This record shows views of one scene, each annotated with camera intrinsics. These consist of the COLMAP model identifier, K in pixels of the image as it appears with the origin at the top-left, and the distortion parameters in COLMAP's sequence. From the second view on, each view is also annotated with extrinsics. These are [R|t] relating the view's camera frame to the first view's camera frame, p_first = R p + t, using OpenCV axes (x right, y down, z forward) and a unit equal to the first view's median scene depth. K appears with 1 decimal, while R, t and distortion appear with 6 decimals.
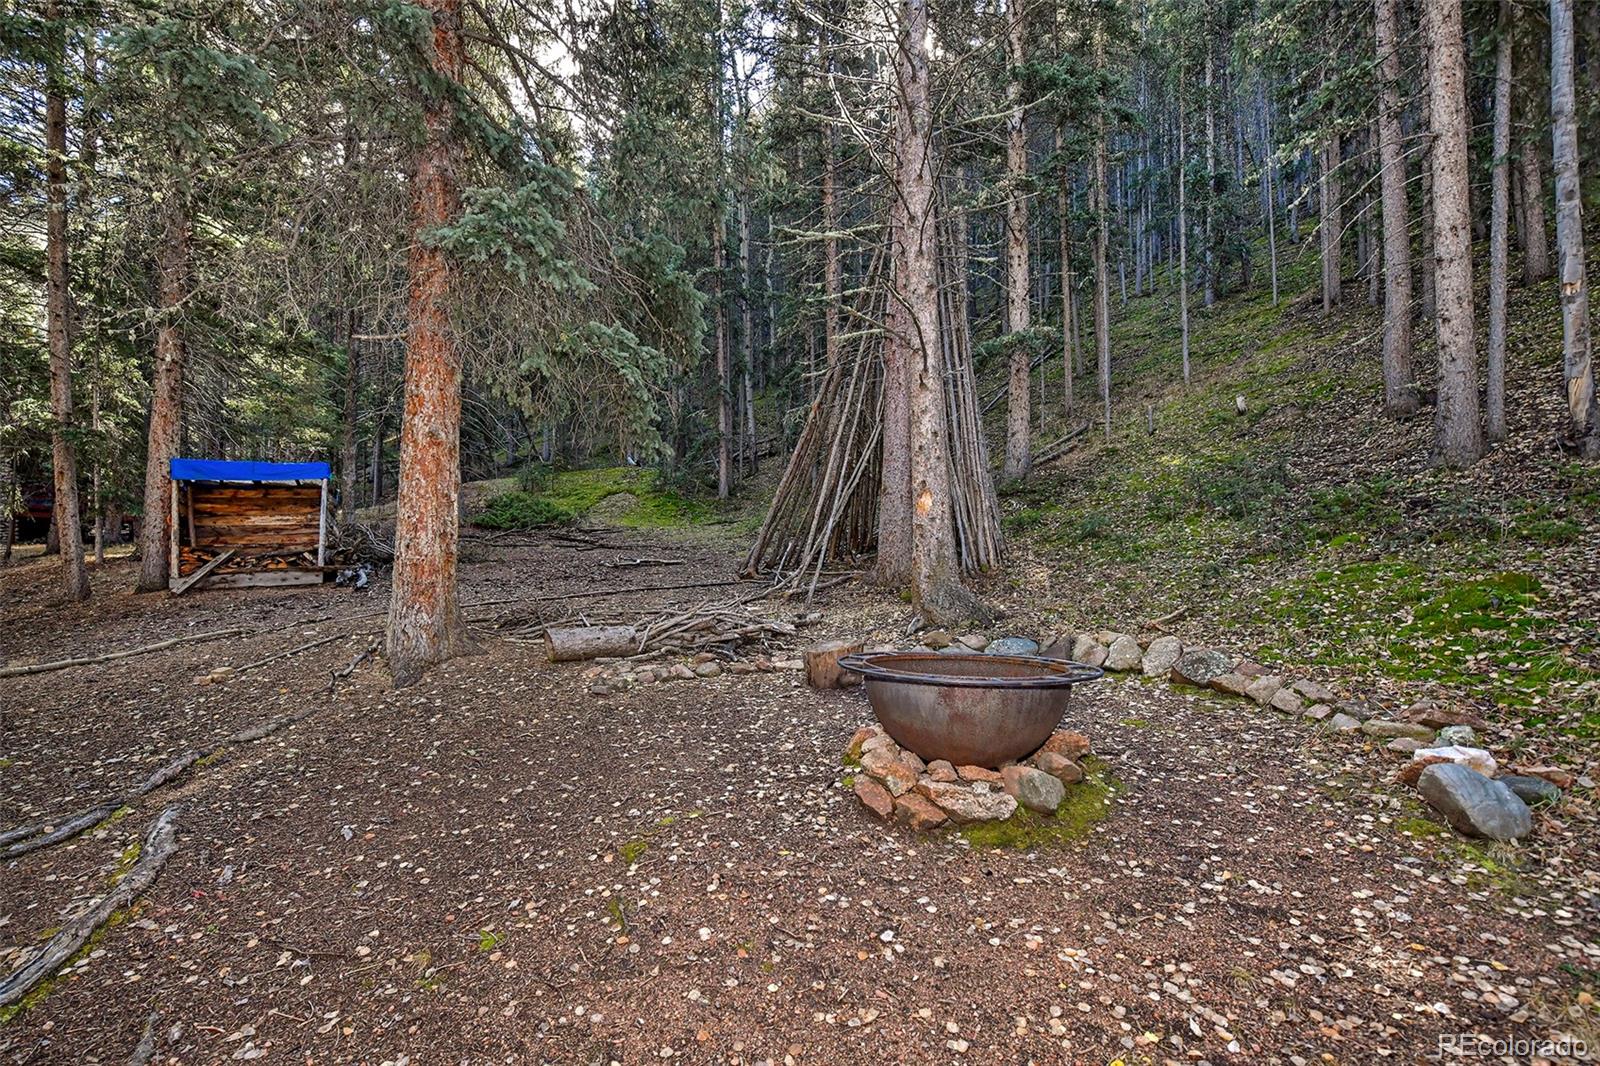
lens RADIAL K [[676.8, 0, 797.0], [0, 676.8, 563.1], [0, 0, 1]] dist [-0.012769, -0.000587]
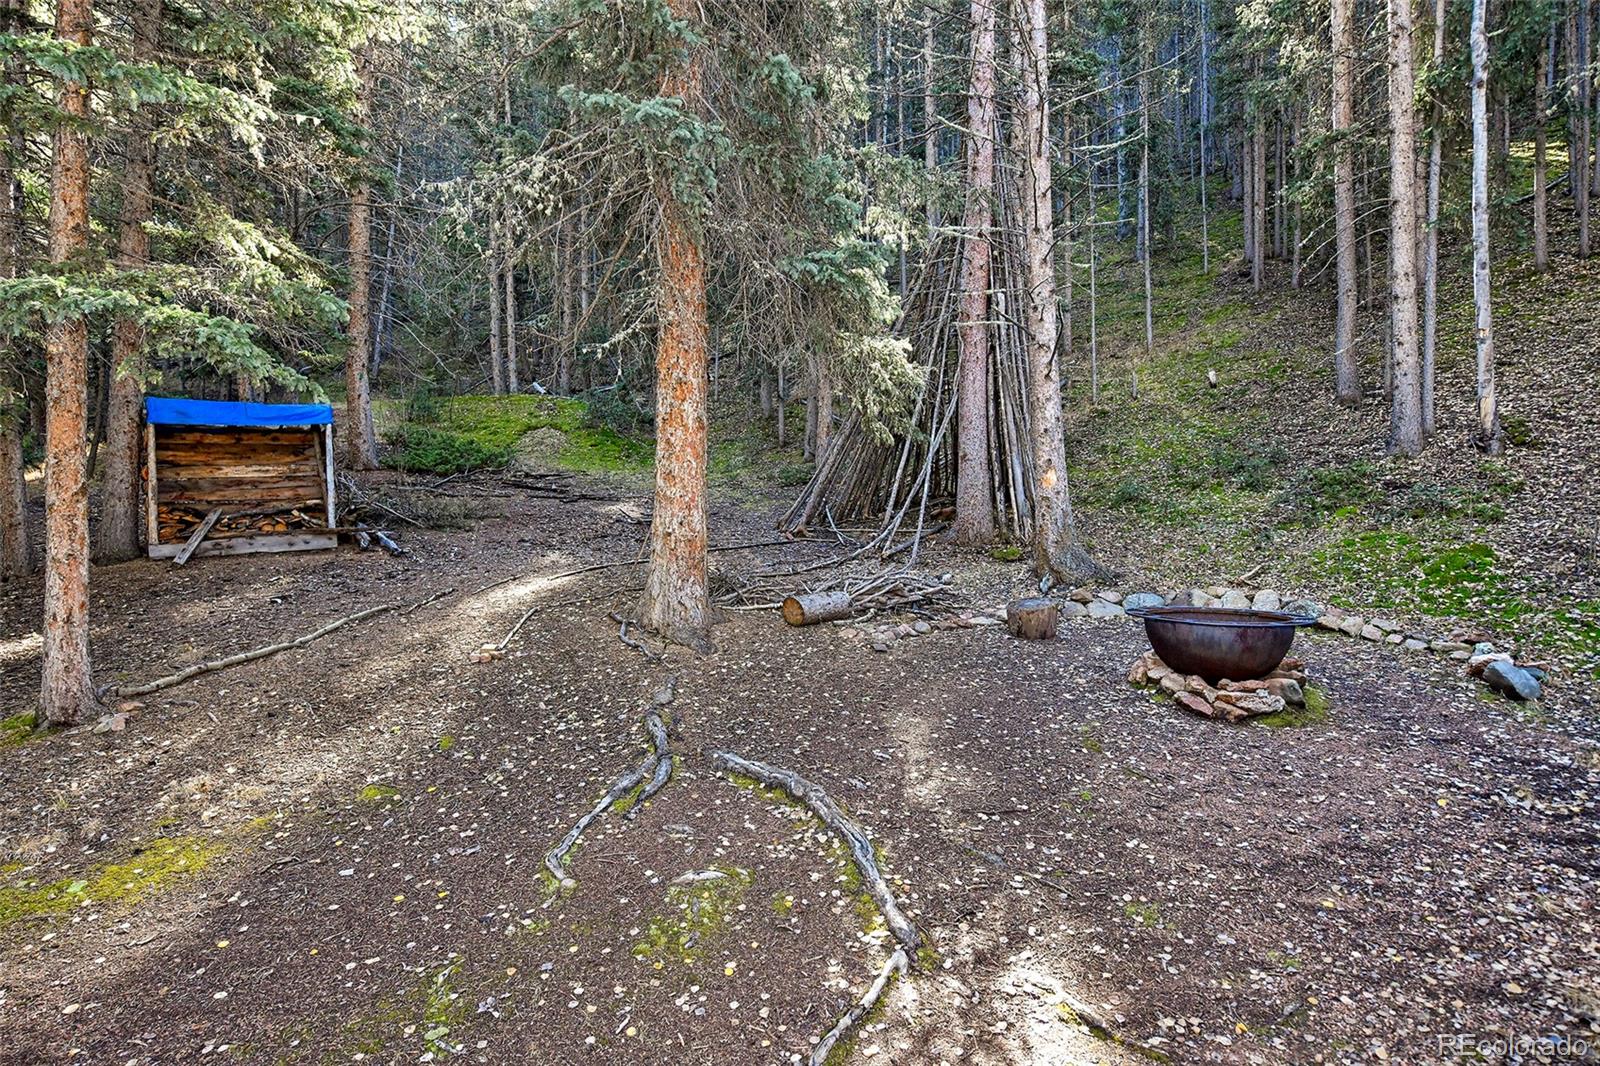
lens RADIAL K [[858.0, 0, 799.6], [0, 858.0, 489.5], [0, 0, 1]] dist [0.000266, 0.000169]
pose [[0.961026, 0.006716, 0.276376, -0.706014], [-0.005763, 0.999974, -0.004258, -0.068048], [-0.276397, 0.002500, 0.961040, -0.335470]]
